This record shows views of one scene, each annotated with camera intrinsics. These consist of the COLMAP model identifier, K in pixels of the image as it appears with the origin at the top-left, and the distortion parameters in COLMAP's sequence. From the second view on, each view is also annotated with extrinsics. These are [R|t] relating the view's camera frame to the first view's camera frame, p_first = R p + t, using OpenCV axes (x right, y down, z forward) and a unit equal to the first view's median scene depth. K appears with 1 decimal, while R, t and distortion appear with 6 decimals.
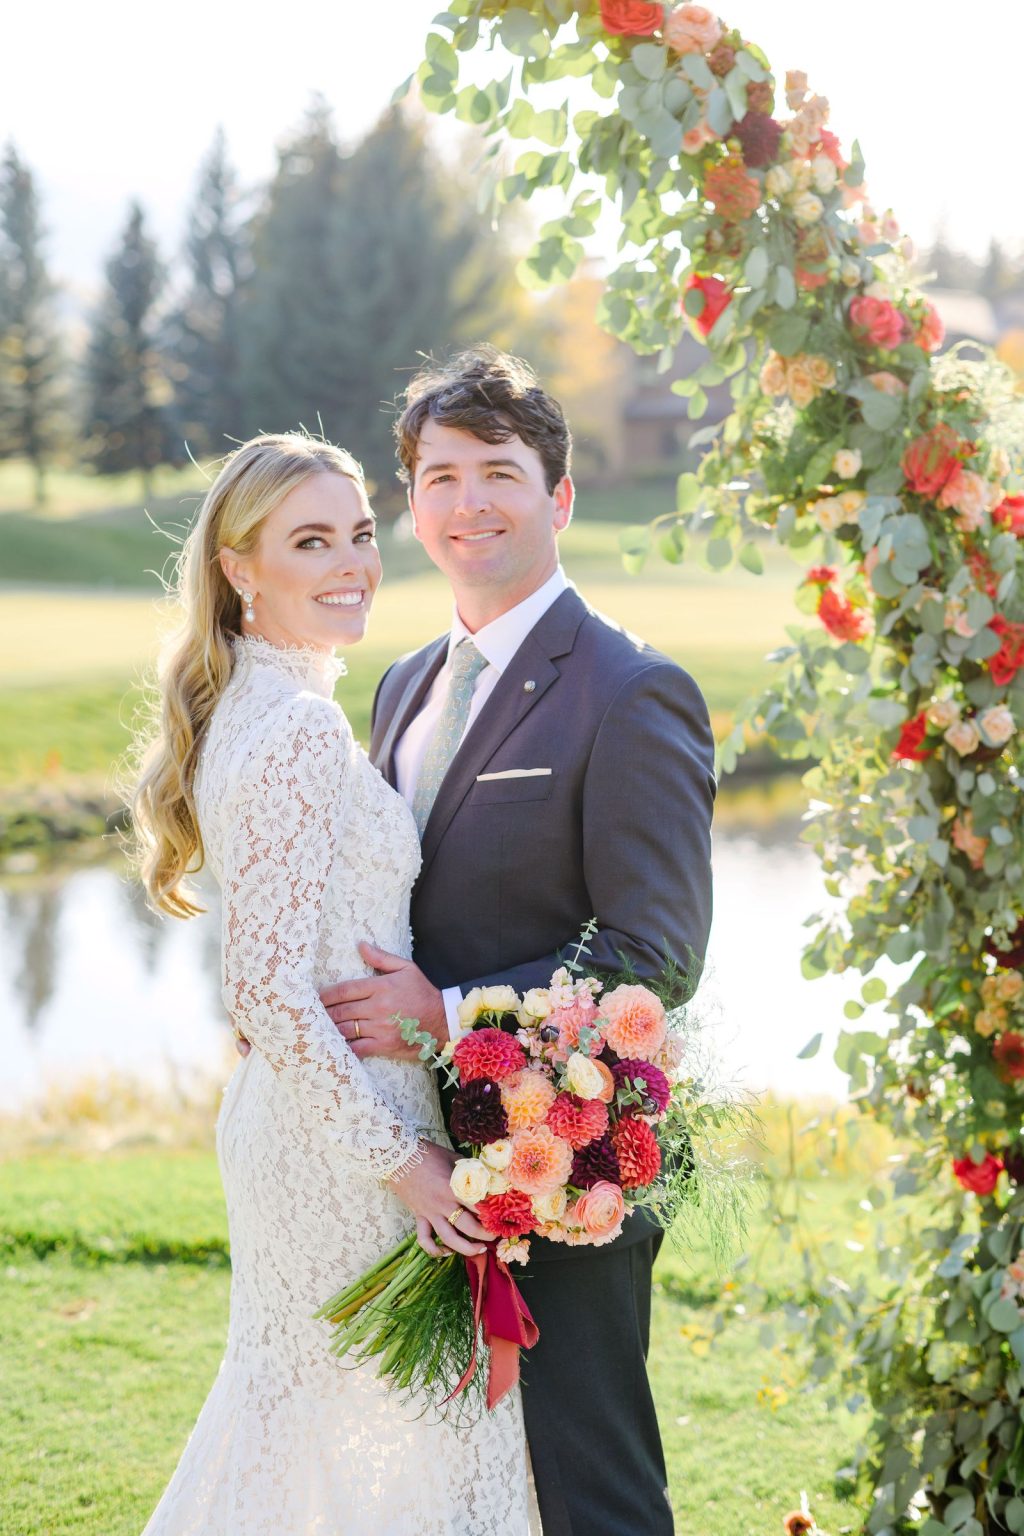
lens RADIAL K [[2325.0, 0, 508.1], [0, 2325.0, 725.3], [0, 0, 1]] dist [-0.011670, 0.031453]
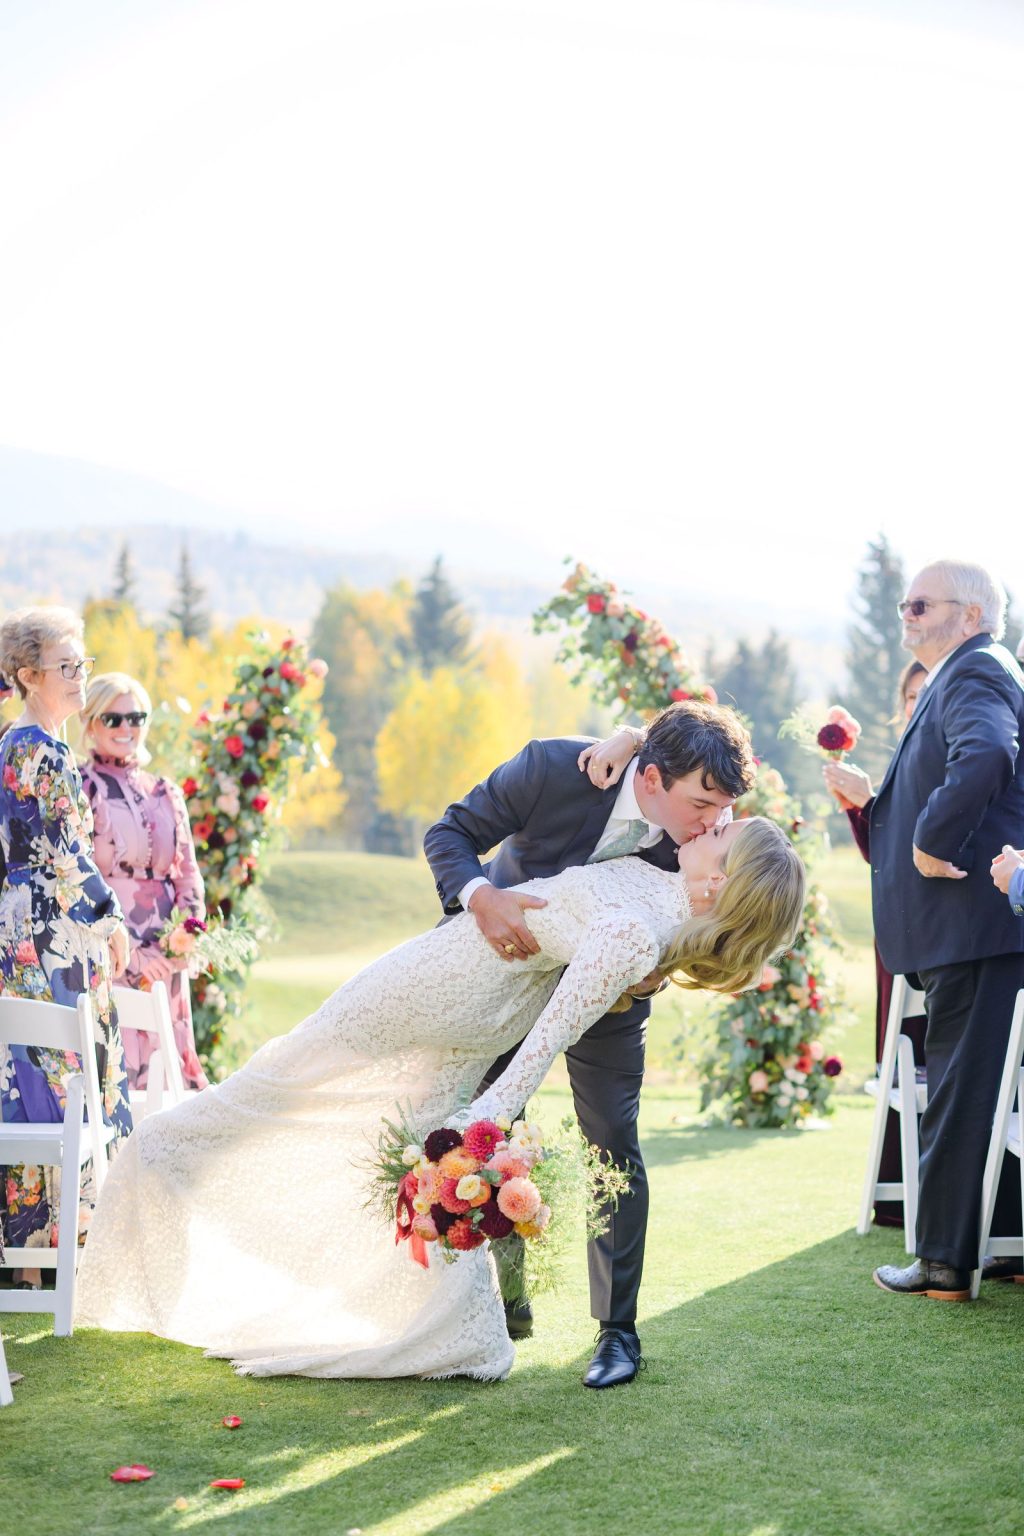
lens RADIAL K [[2421.1, 0, 549.6], [0, 2421.1, 823.6], [0, 0, 1]] dist [-0.004068, -0.002260]
pose [[0.936002, -0.012743, -0.351765, 1.088901], [-0.030583, 0.992621, -0.117335, 0.363335], [0.350664, 0.120584, 0.928706, -1.959982]]
